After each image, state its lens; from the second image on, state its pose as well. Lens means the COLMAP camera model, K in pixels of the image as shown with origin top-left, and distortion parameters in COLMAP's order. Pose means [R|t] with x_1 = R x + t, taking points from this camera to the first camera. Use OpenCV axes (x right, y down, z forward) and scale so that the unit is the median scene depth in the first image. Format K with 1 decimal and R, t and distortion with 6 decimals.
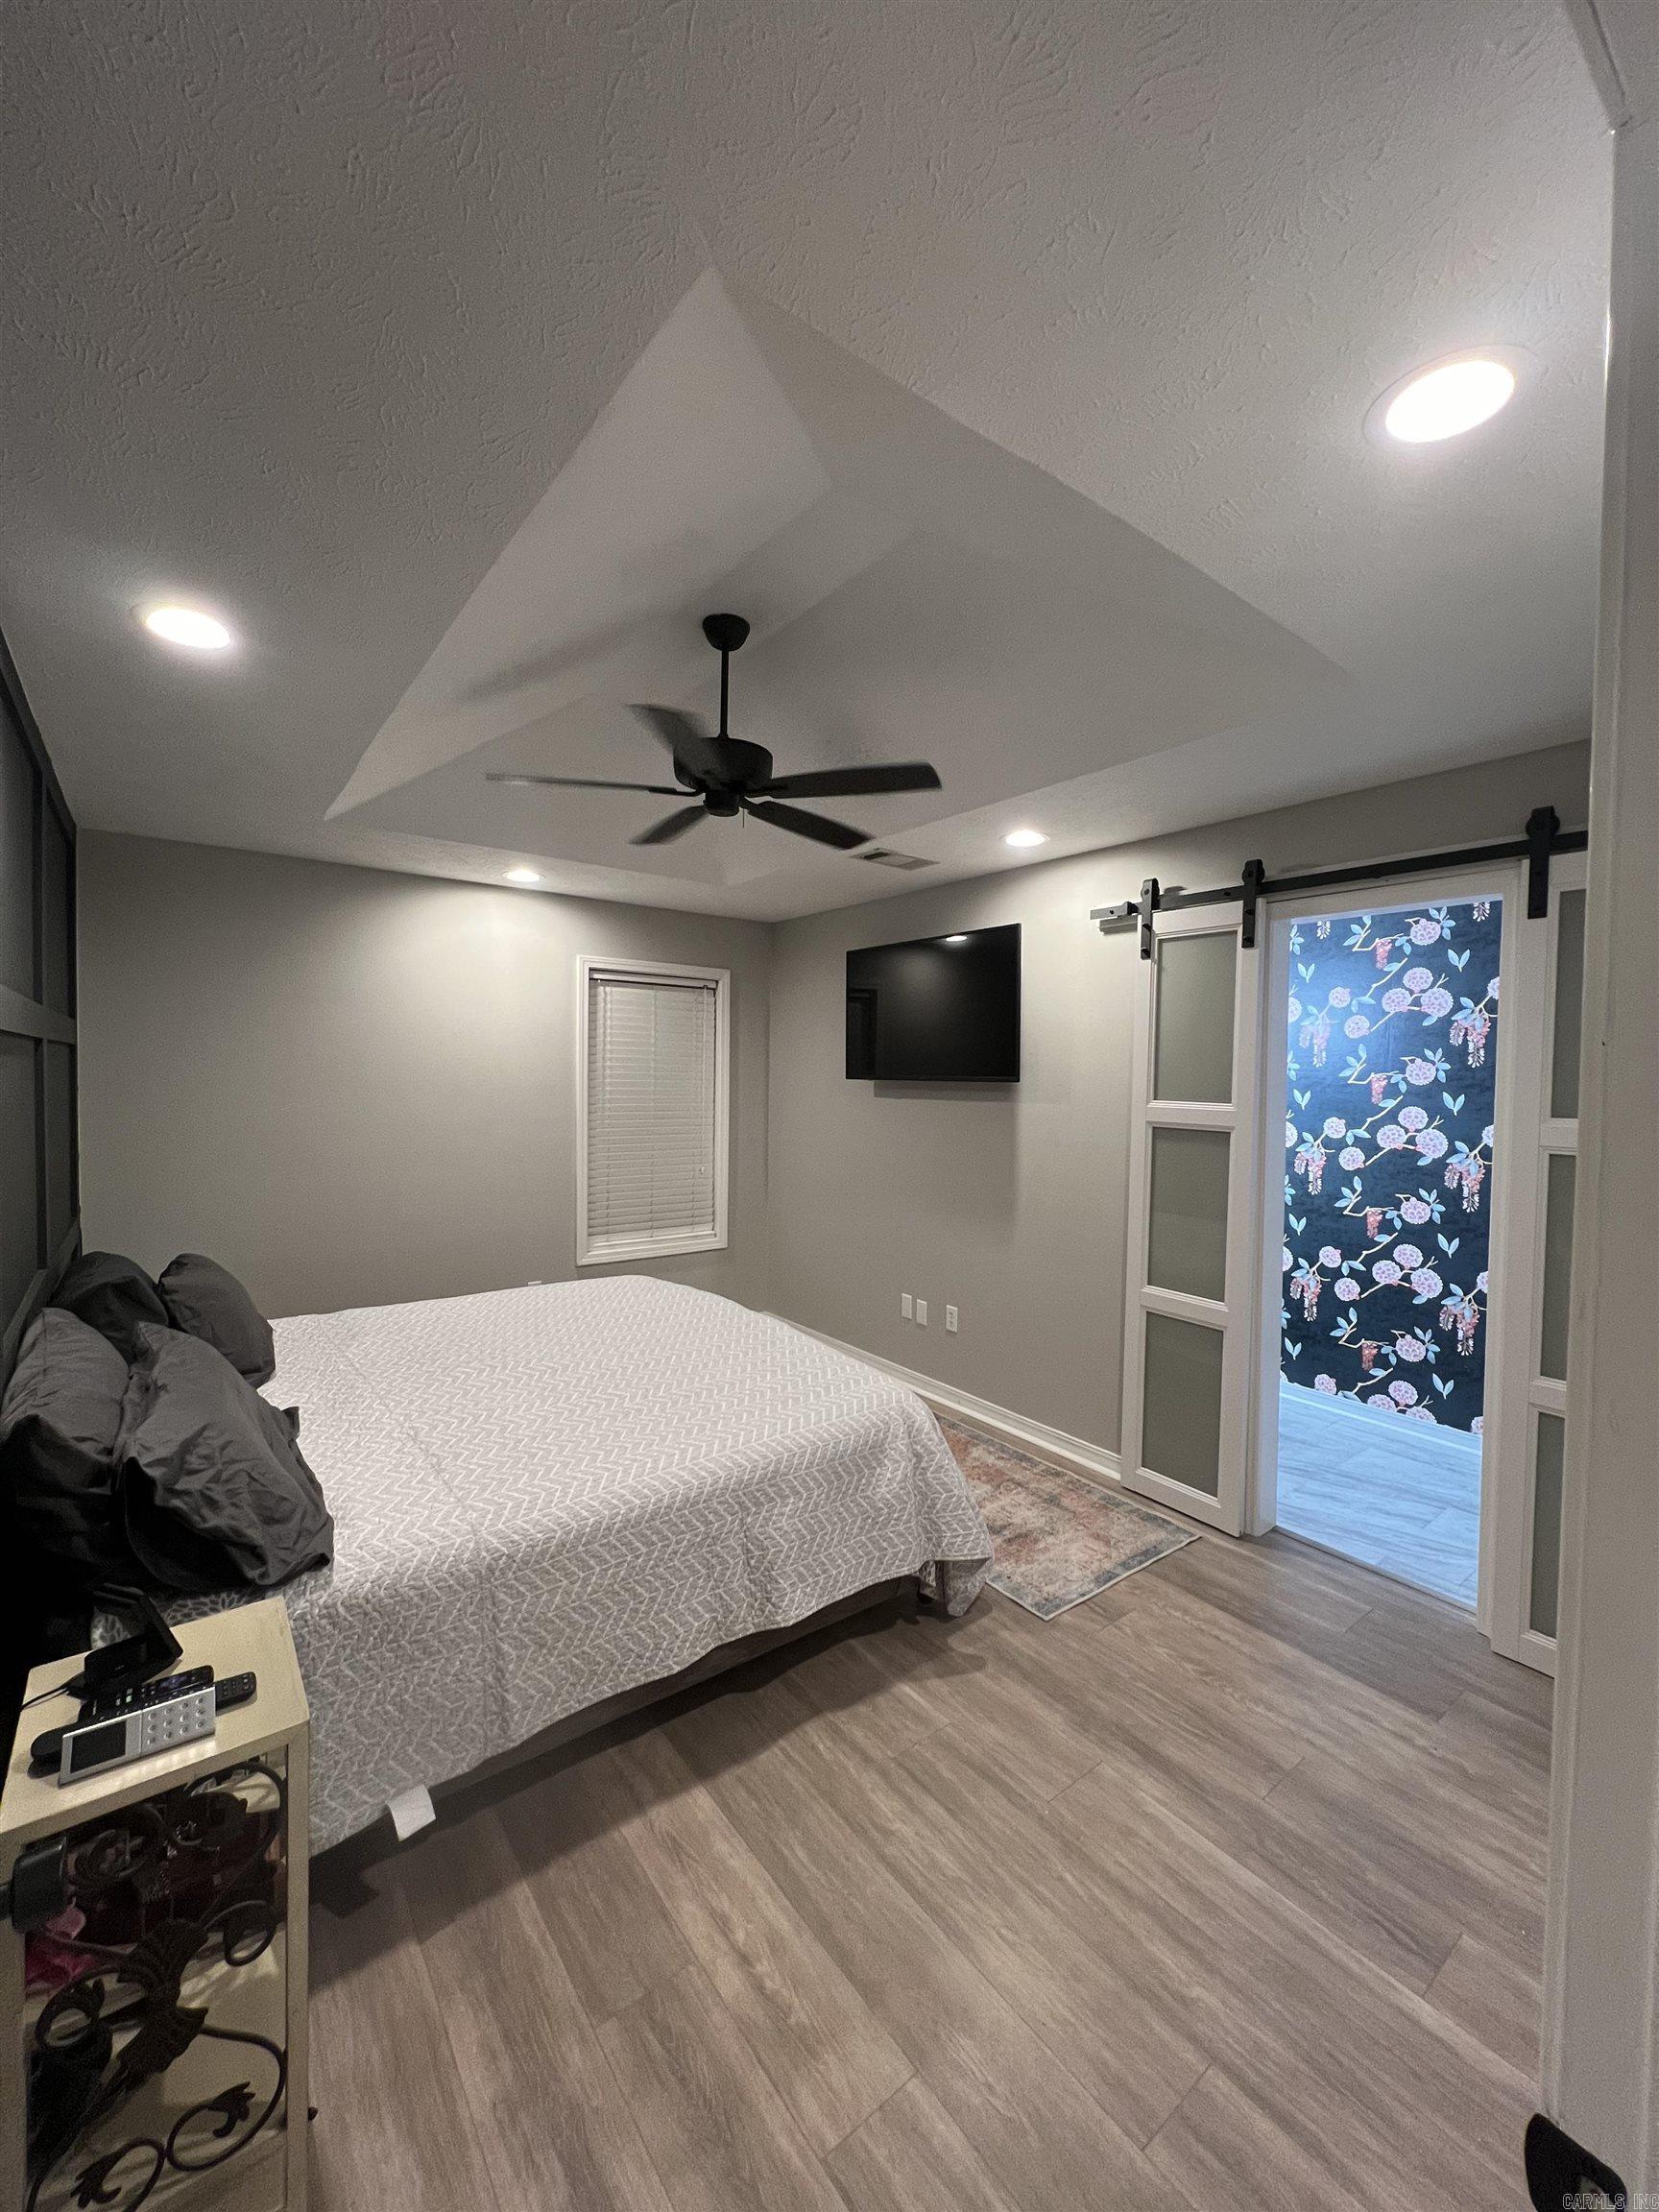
lens RADIAL K [[883.0, 0, 830.4], [0, 883.0, 1099.3], [0, 0, 1]] dist [0.002514, -0.000065]
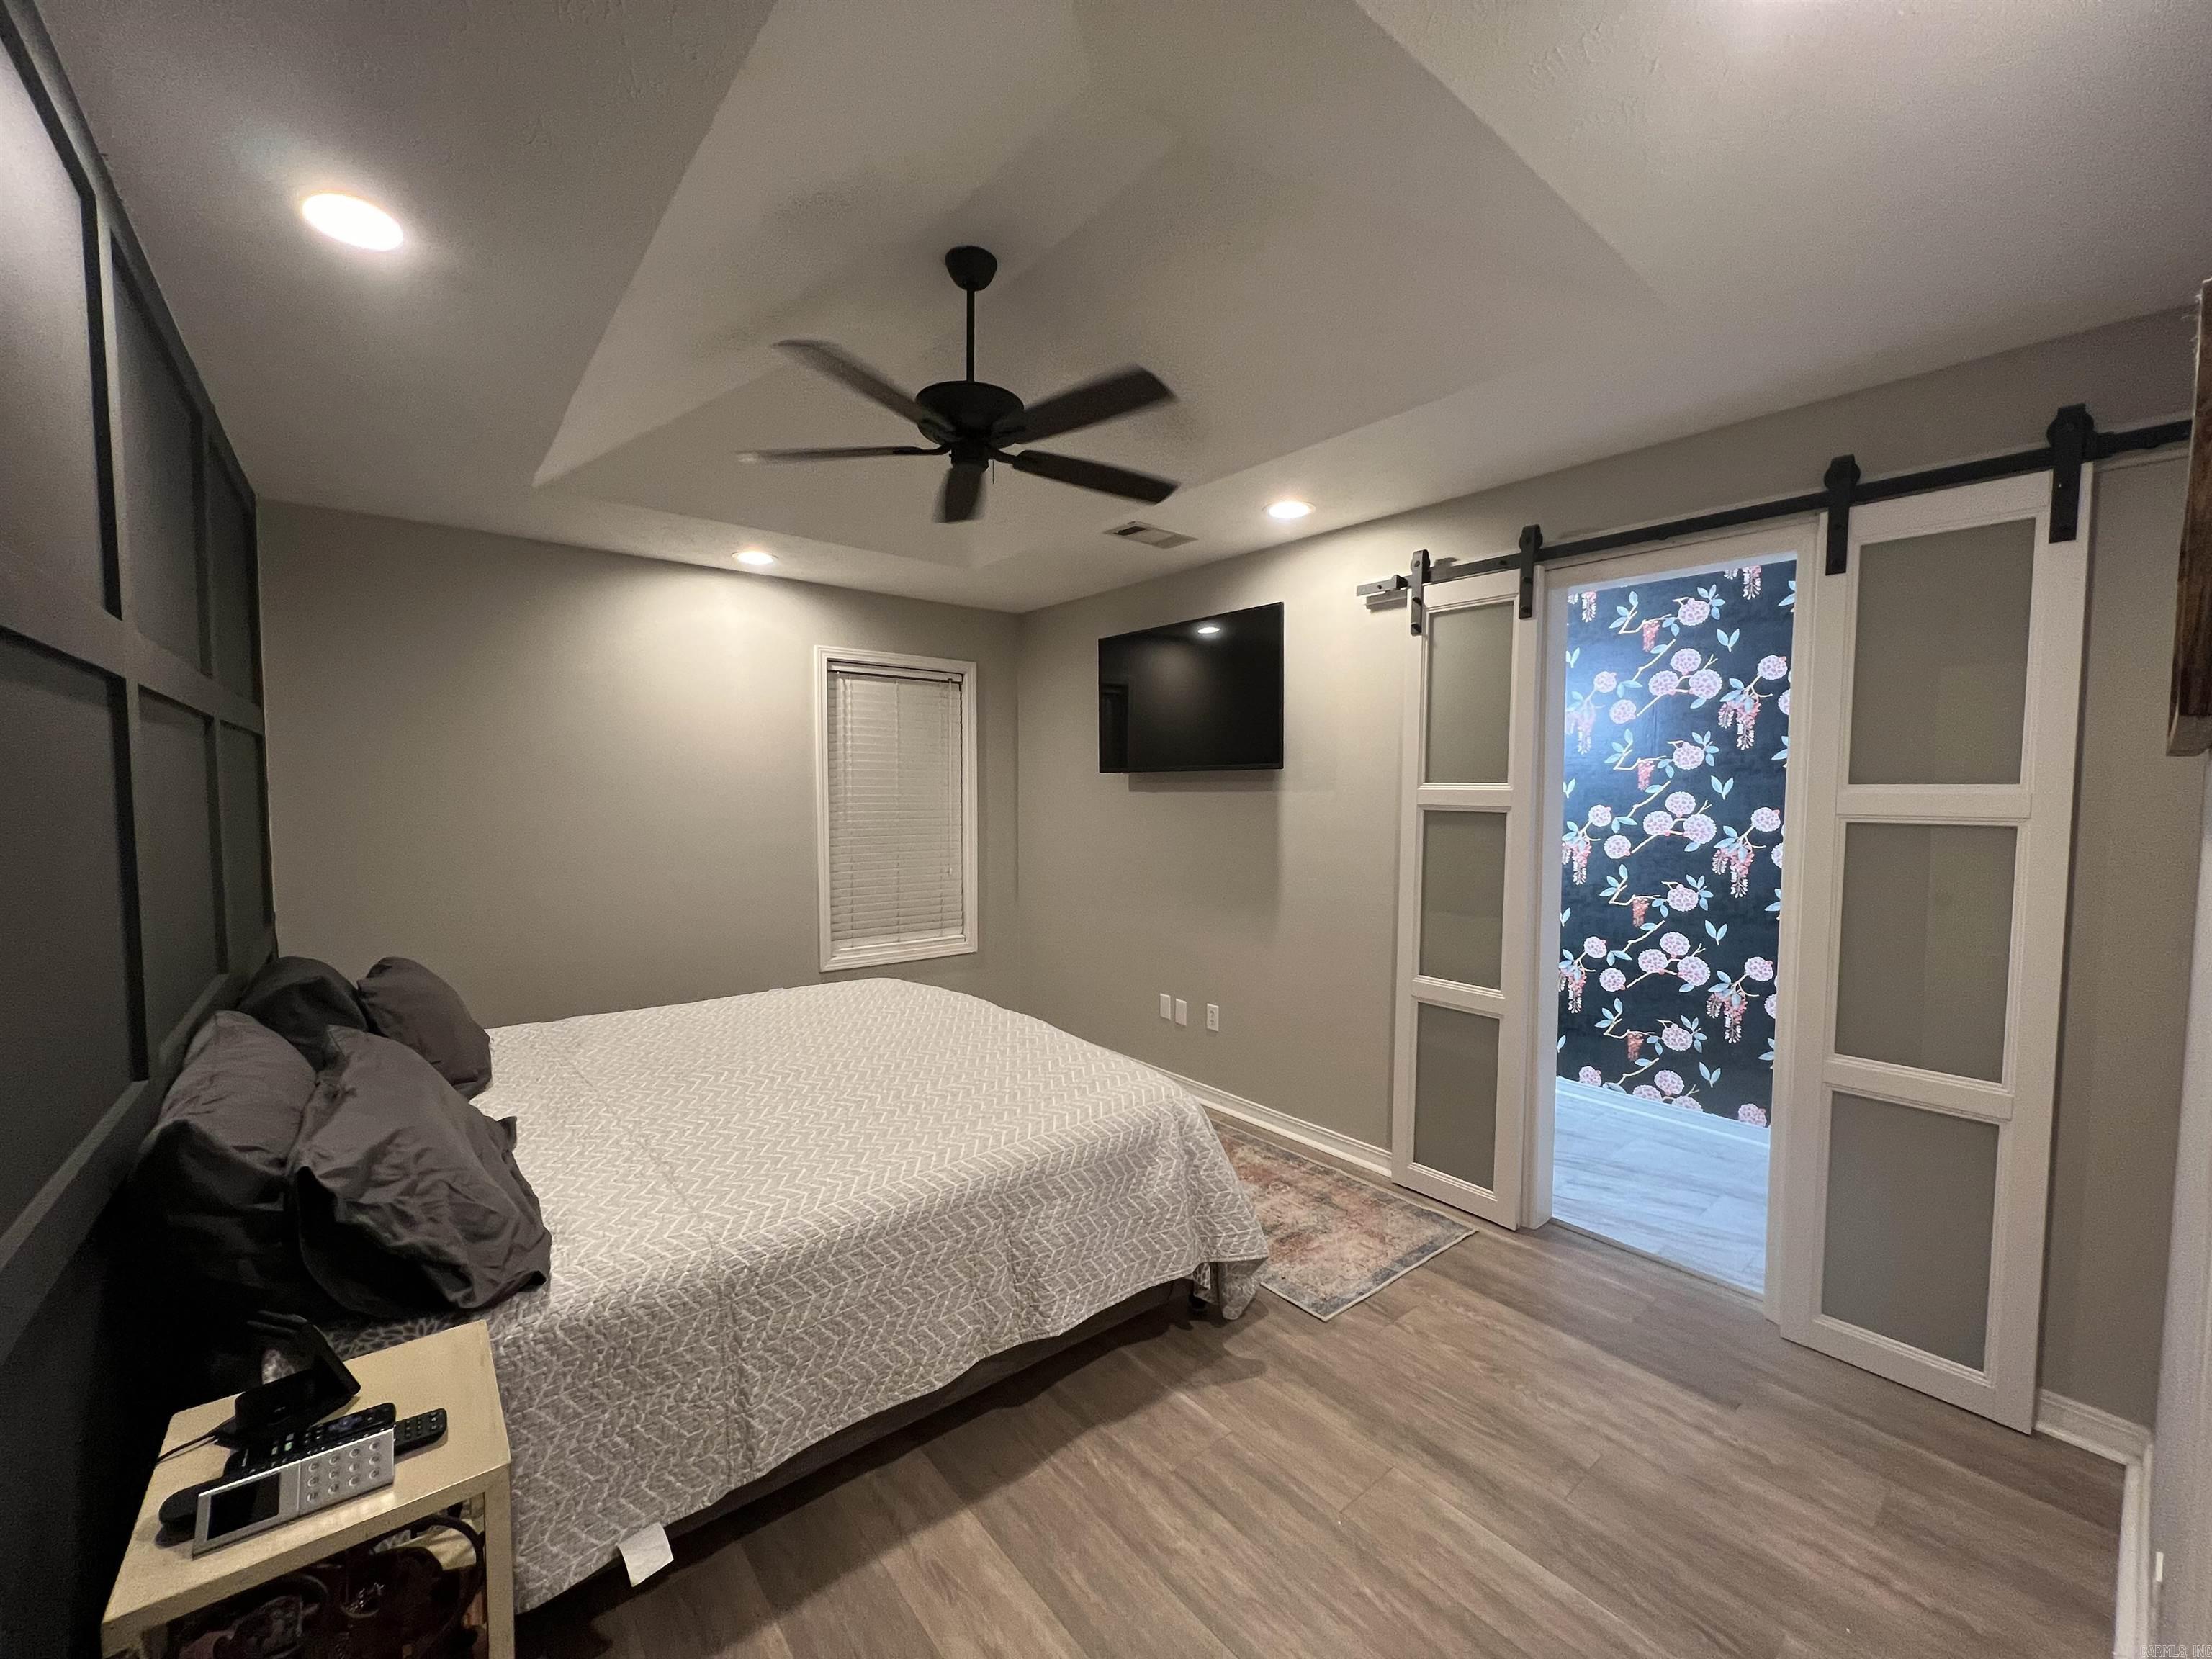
lens RADIAL K [[883.0, 0, 1104.8], [0, 883.0, 835.5], [0, 0, 1]] dist [0.002514, -0.000065]
pose [[0.999311, -0.012926, 0.034797, -0.022476], [0.012115, 0.999652, 0.023427, 0.045925], [-0.035088, -0.022989, 0.999120, 0.076197]]
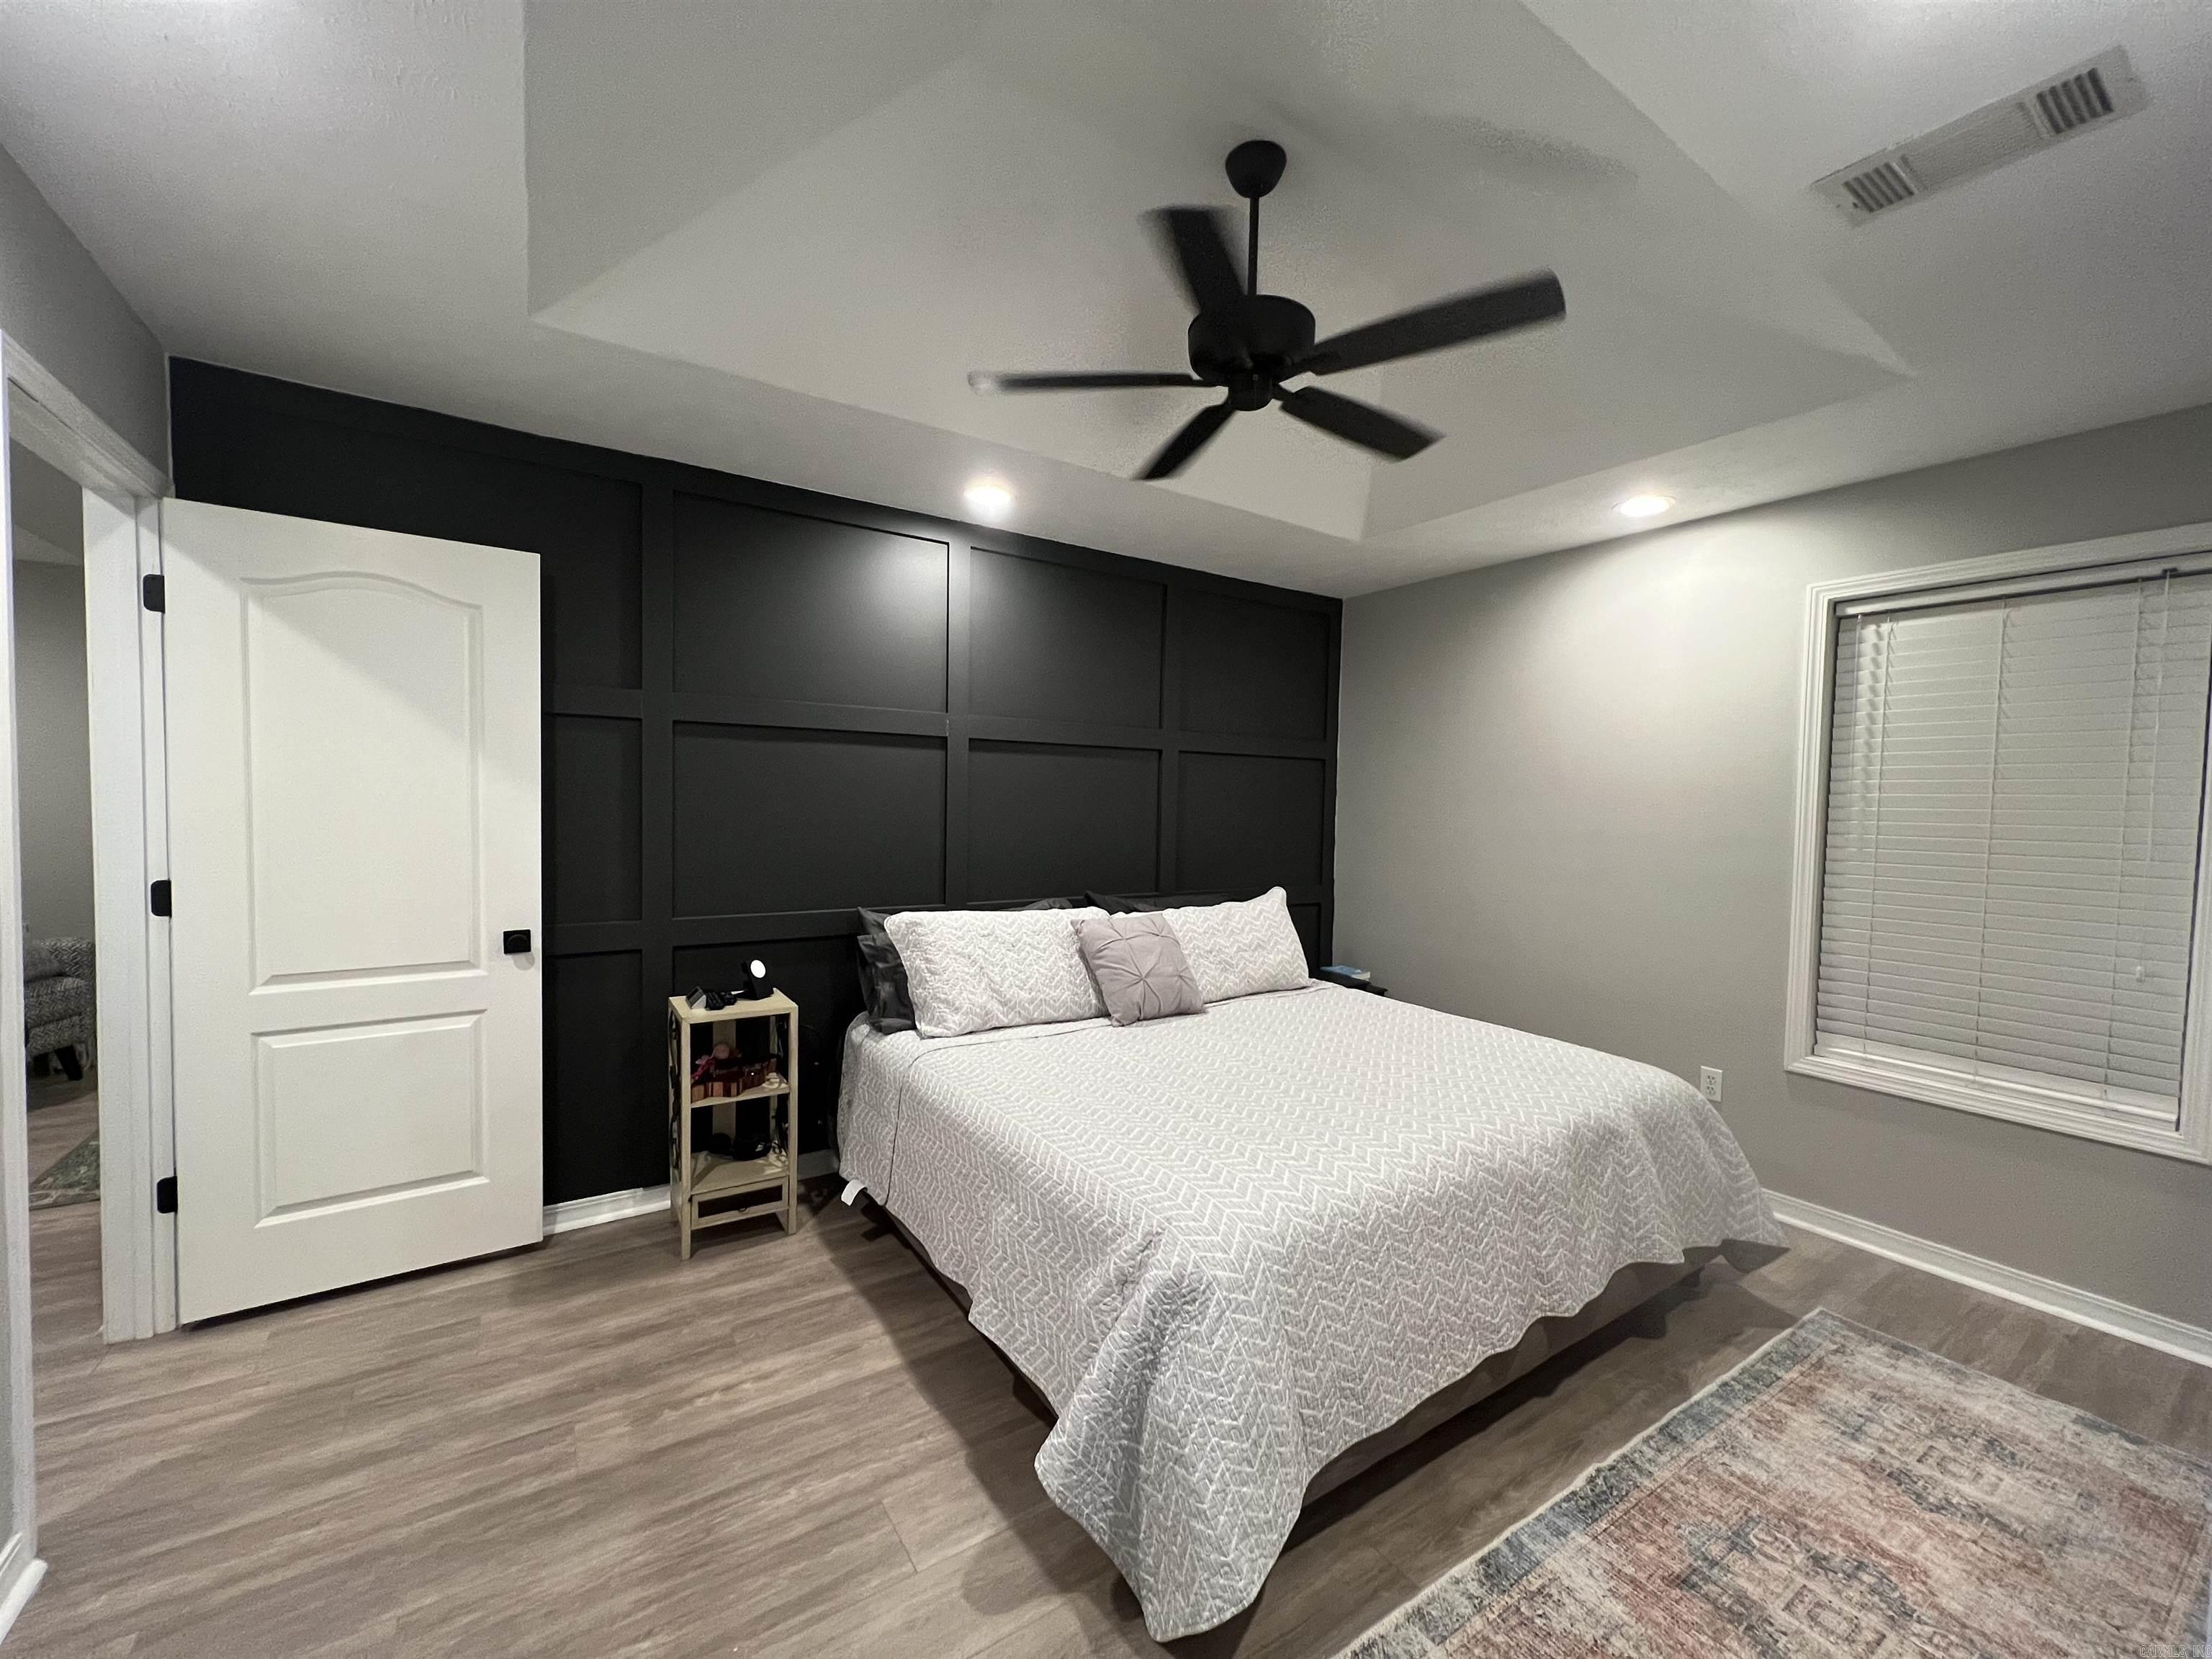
lens RADIAL K [[883.0, 0, 1093.1], [0, 883.0, 837.9], [0, 0, 1]] dist [0.002514, -0.000065]
pose [[-0.070659, 0.030436, -0.997036, 0.813309], [-0.052901, 0.998013, 0.034215, 0.050692], [0.996097, 0.055162, -0.068909, 1.112355]]
